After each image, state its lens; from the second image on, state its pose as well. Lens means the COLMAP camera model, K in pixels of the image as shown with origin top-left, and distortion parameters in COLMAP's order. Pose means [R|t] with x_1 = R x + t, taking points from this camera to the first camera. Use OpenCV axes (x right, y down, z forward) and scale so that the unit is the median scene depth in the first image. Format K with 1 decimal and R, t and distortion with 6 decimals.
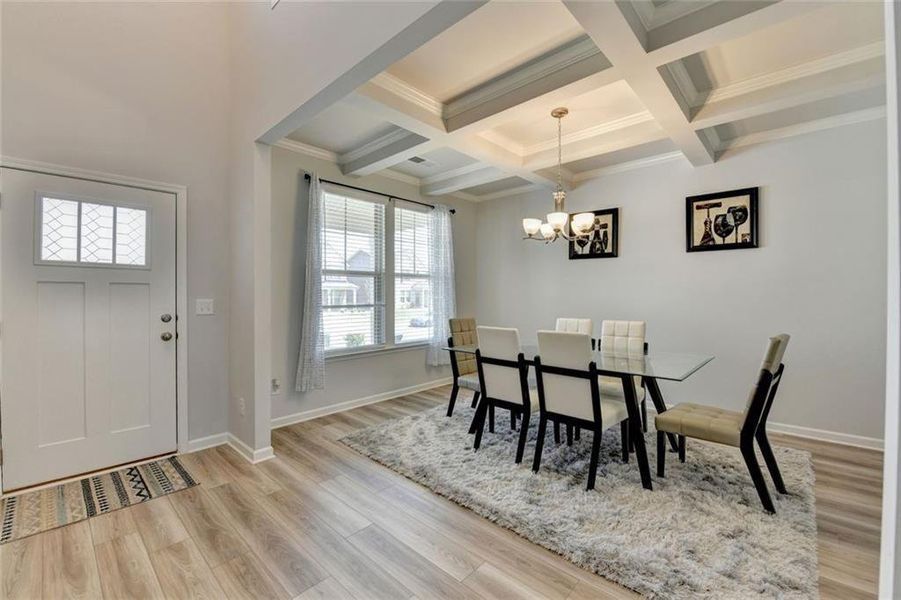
lens RADIAL K [[369.1, 0, 445.5], [0, 369.1, 294.1], [0, 0, 1]] dist [-0.014368, -0.002420]
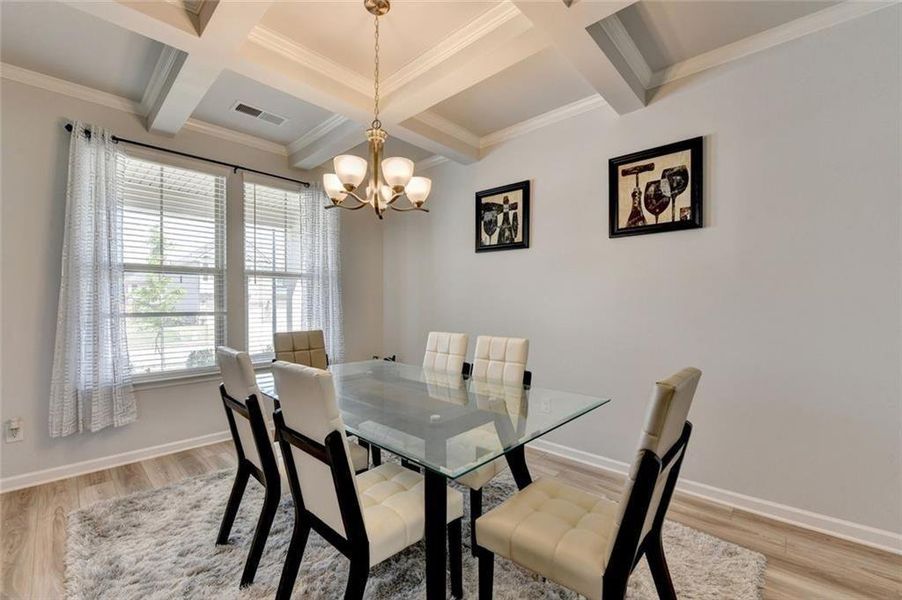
lens RADIAL K [[369.5, 0, 461.7], [0, 369.5, 307.4], [0, 0, 1]] dist [-0.014368, -0.002420]
pose [[0.999512, 0.001550, 0.031184, 0.367690], [-0.001948, 0.999917, 0.012739, 0.010483], [-0.031162, -0.012794, 0.999432, 0.314440]]
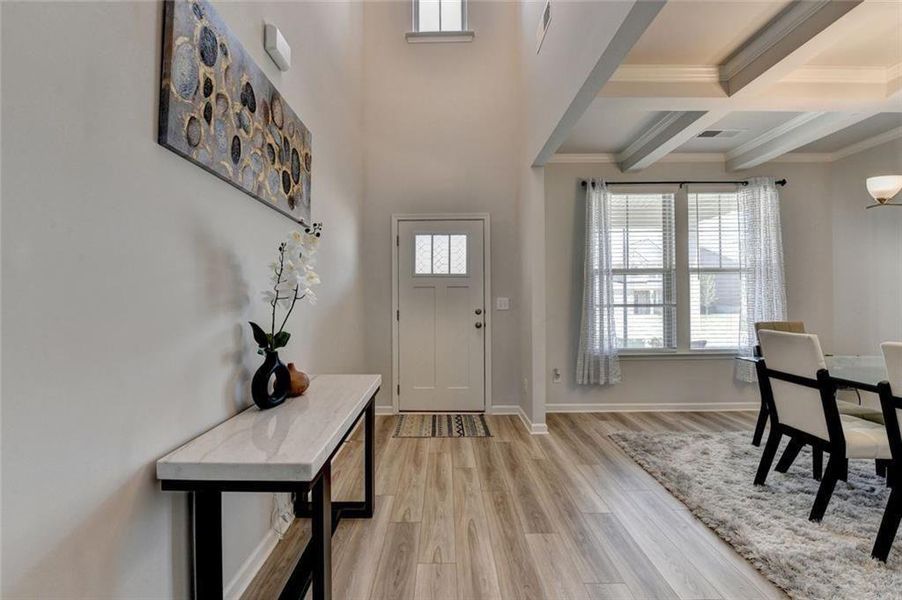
lens RADIAL K [[369.5, 0, 441.5], [0, 369.5, 294.2], [0, 0, 1]] dist [-0.014368, -0.002420]
pose [[0.672930, -0.009416, -0.739646, 0.145547], [0.006411, 0.999956, -0.006897, 0.007598], [0.739678, -0.000100, 0.672960, -0.028454]]
